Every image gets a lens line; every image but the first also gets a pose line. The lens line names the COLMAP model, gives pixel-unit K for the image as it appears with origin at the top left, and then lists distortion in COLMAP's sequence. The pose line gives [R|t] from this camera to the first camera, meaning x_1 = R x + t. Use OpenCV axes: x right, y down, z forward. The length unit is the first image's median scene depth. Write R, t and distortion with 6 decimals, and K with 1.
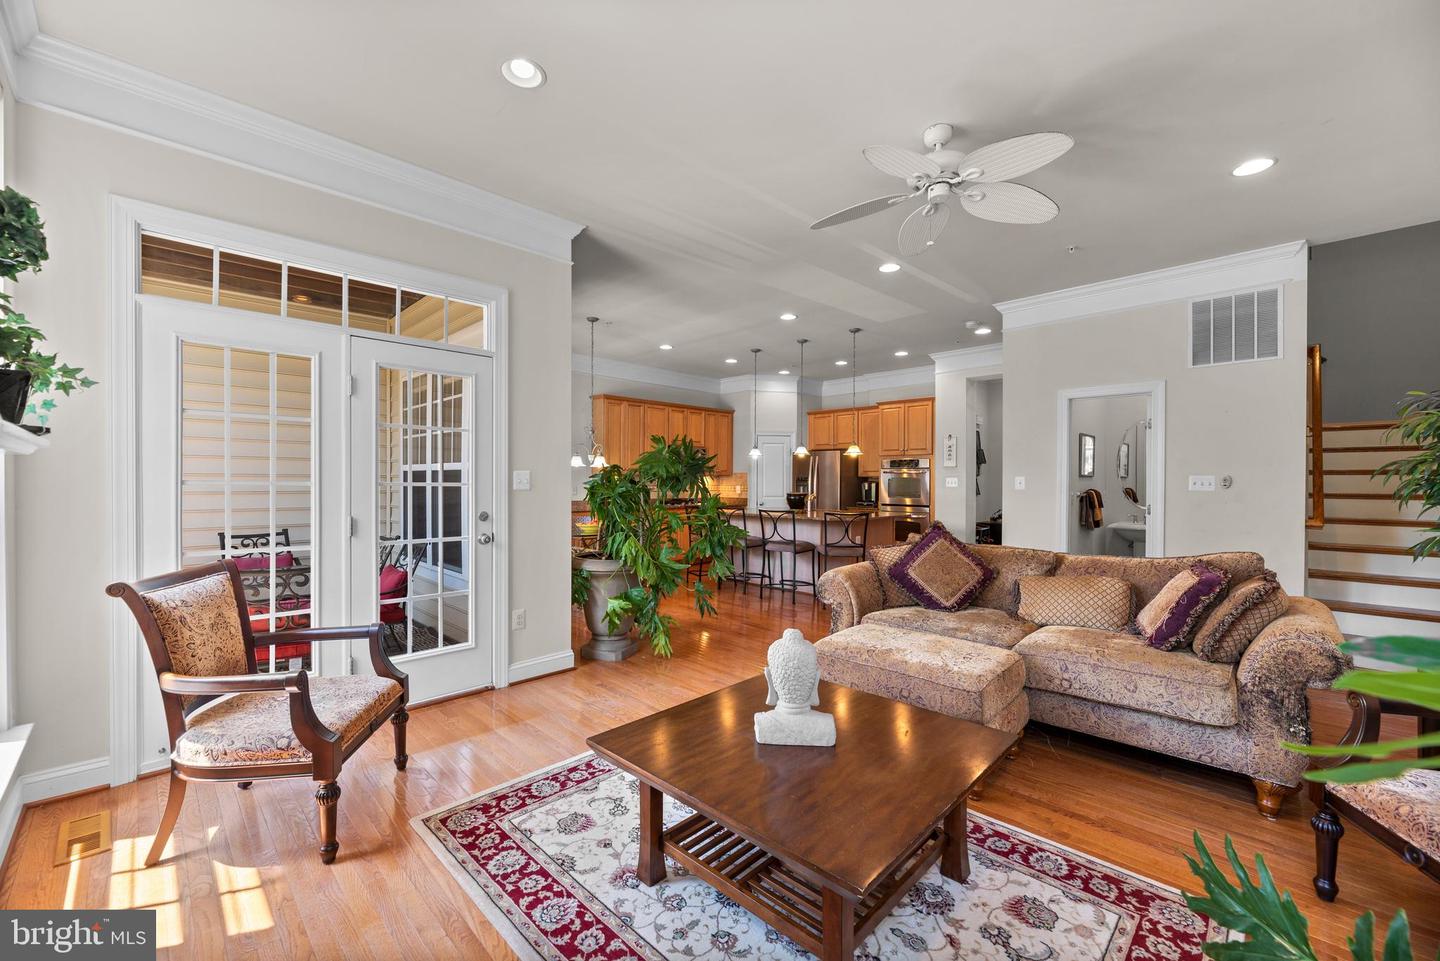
lens RADIAL K [[581.9, 0, 719.7], [0, 581.9, 482.8], [0, 0, 1]] dist [0.002936, -0.000530]
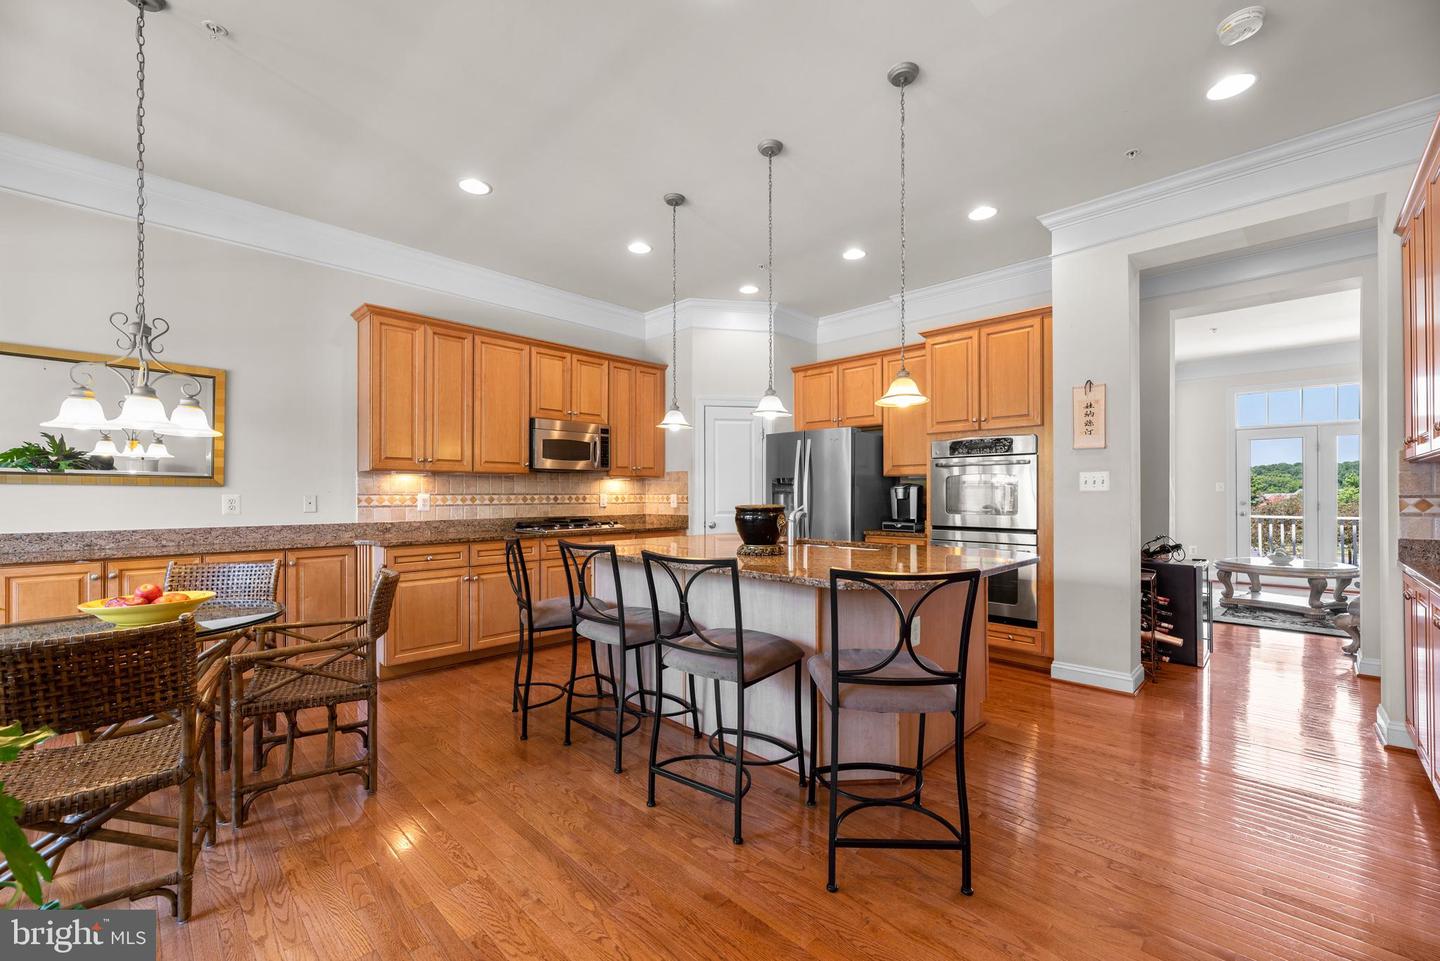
lens RADIAL K [[581.9, 0, 718.1], [0, 581.9, 488.3], [0, 0, 1]] dist [0.002936, -0.000530]
pose [[0.999971, -0.005220, 0.005517, 0.085073], [0.005288, 0.999909, -0.012422, 0.008159], [-0.005451, 0.012451, 0.999908, 0.489261]]
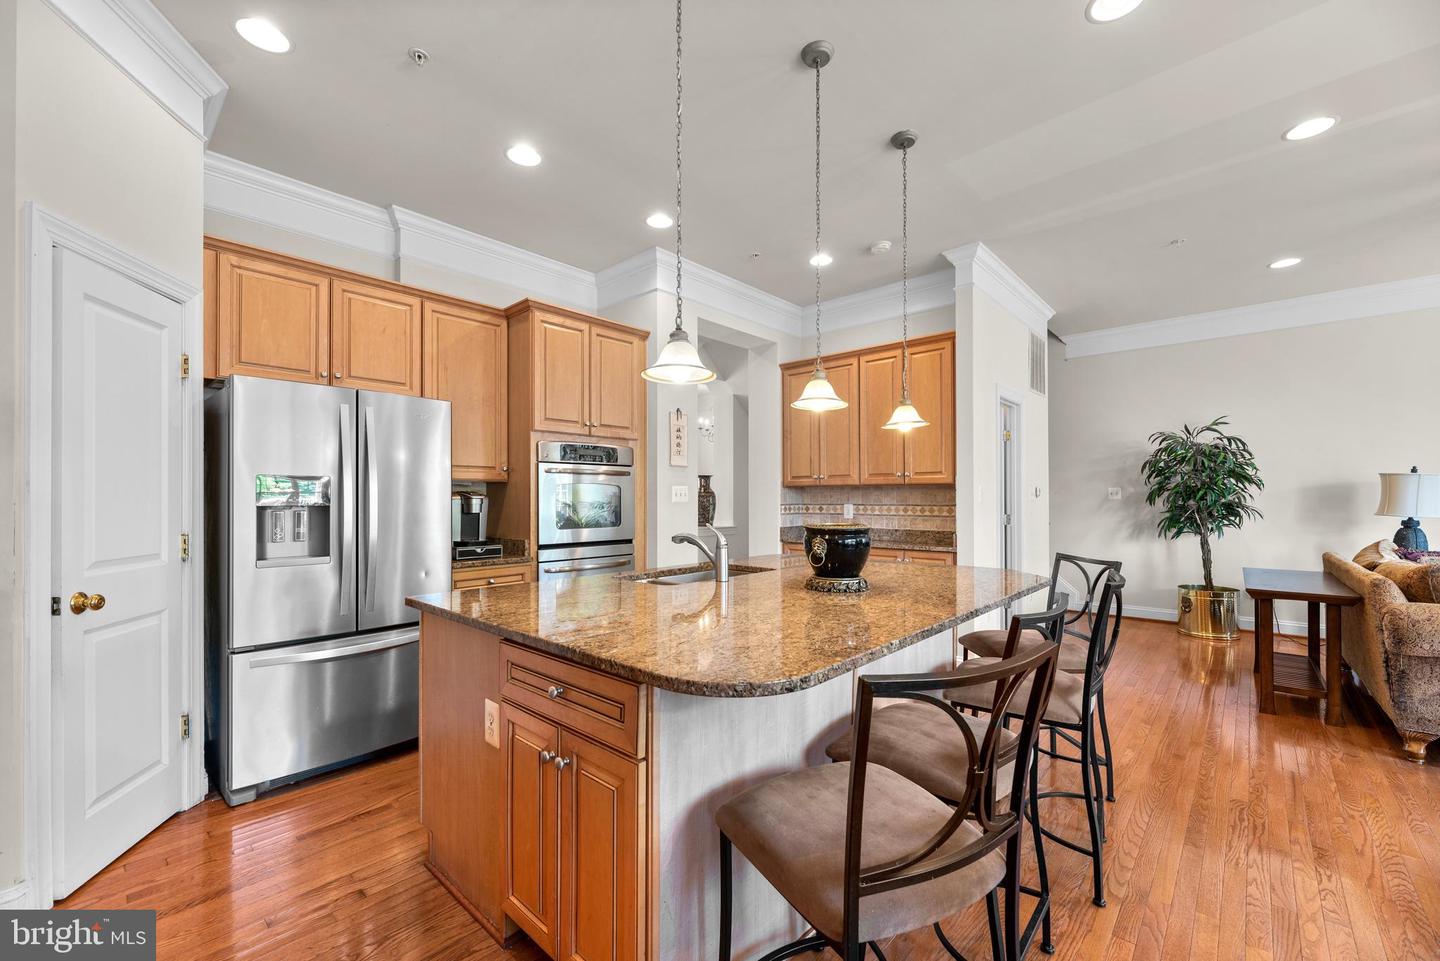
lens RADIAL K [[581.9, 0, 720.0], [0, 581.9, 495.8], [0, 0, 1]] dist [0.002936, -0.000530]
pose [[-0.047333, -0.000754, 0.998879, -0.152057], [0.003343, 0.999994, 0.000913, 0.000555], [-0.998874, 0.003383, -0.047330, 0.908776]]
